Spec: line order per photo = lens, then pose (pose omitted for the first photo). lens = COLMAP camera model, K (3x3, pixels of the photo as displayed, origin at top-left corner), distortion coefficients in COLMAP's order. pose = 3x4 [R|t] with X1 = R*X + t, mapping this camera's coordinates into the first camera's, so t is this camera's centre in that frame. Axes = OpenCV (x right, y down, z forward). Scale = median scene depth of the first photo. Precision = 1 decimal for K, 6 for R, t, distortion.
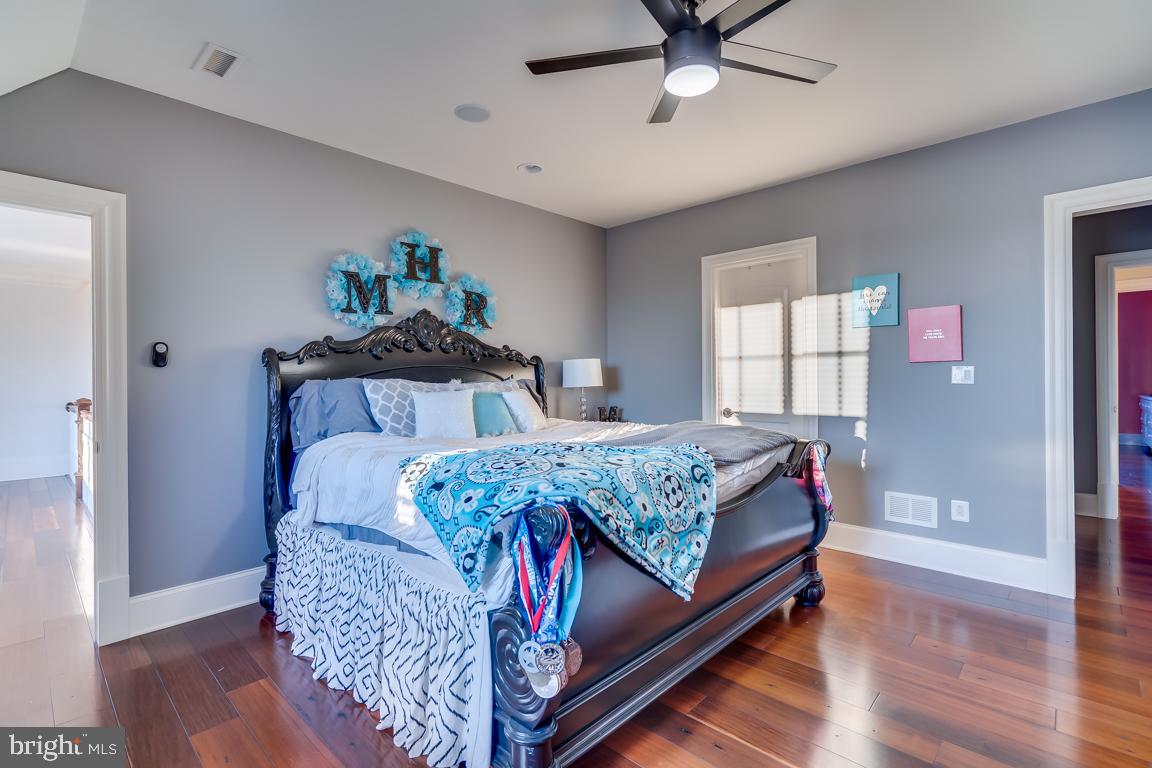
lens RADIAL K [[525.0, 0, 571.3], [0, 525.0, 374.7], [0, 0, 1]] dist [-0.008703, 0.003173]
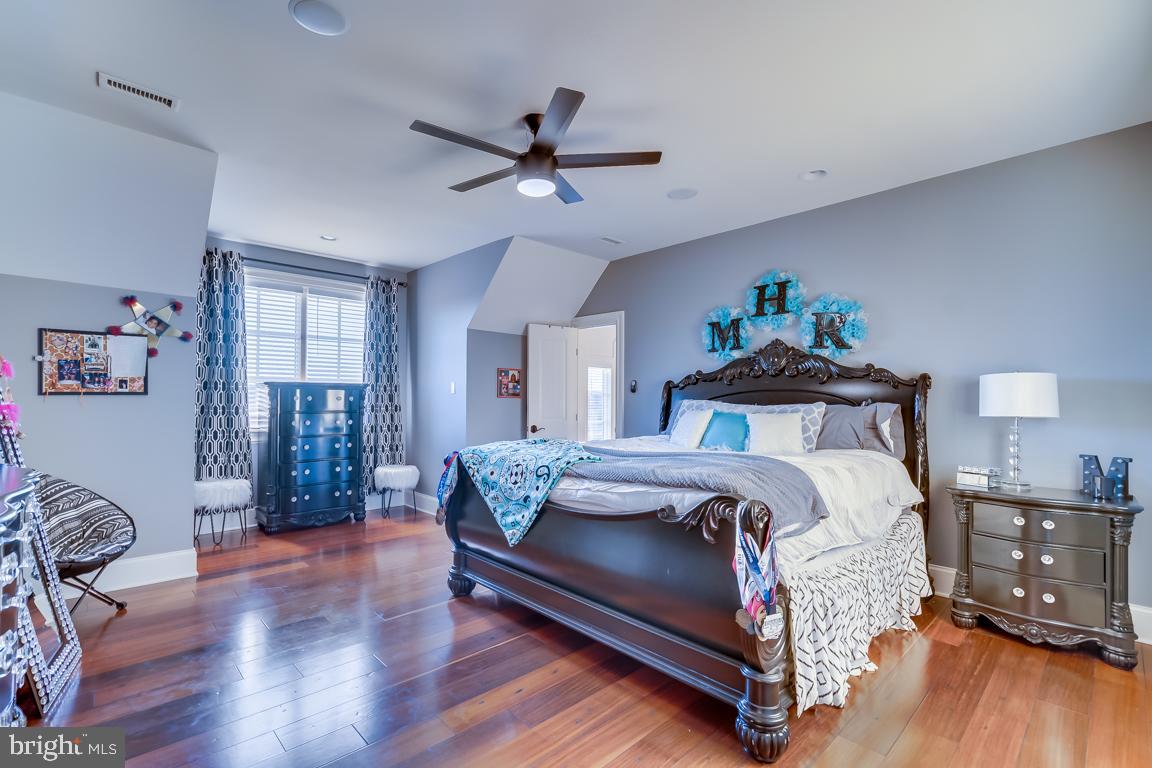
lens RADIAL K [[525.0, 0, 571.0], [0, 525.0, 392.3], [0, 0, 1]] dist [-0.008703, 0.003173]
pose [[-0.032075, -0.004773, -0.999474, 0.916680], [-0.004251, 0.999980, -0.004639, -0.004905], [0.999476, 0.004100, -0.032095, 0.643994]]
